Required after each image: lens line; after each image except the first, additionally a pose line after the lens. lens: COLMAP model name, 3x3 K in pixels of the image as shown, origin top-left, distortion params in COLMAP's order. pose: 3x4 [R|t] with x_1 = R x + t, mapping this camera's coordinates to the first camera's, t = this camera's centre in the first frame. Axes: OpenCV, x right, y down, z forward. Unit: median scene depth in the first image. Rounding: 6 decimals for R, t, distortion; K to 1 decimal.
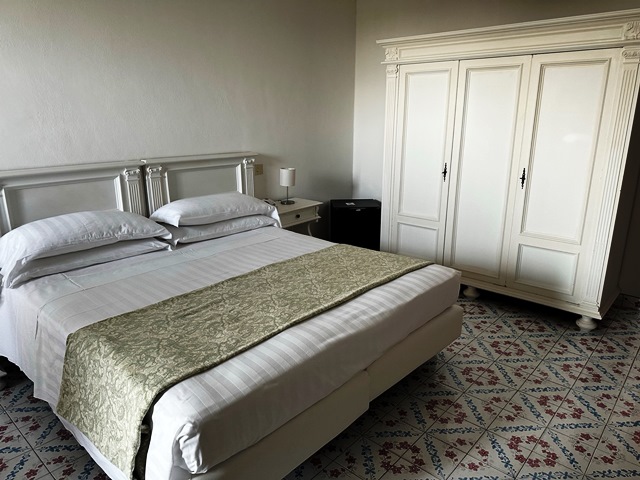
lens RADIAL K [[454.7, 0, 318.9], [0, 454.7, 242.1], [0, 0, 1]] dist [0.088975, -0.002417]
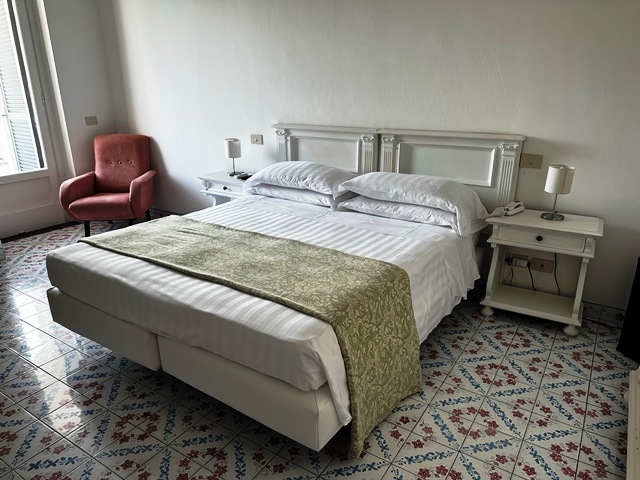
lens RADIAL K [[454.7, 0, 319.6], [0, 454.7, 237.2], [0, 0, 1]] dist [0.088975, -0.002417]
pose [[0.139331, 0.316814, -0.938198, 0.827712], [-0.260887, 0.925712, 0.273854, -0.242423], [0.955262, 0.206607, 0.211634, 0.837515]]
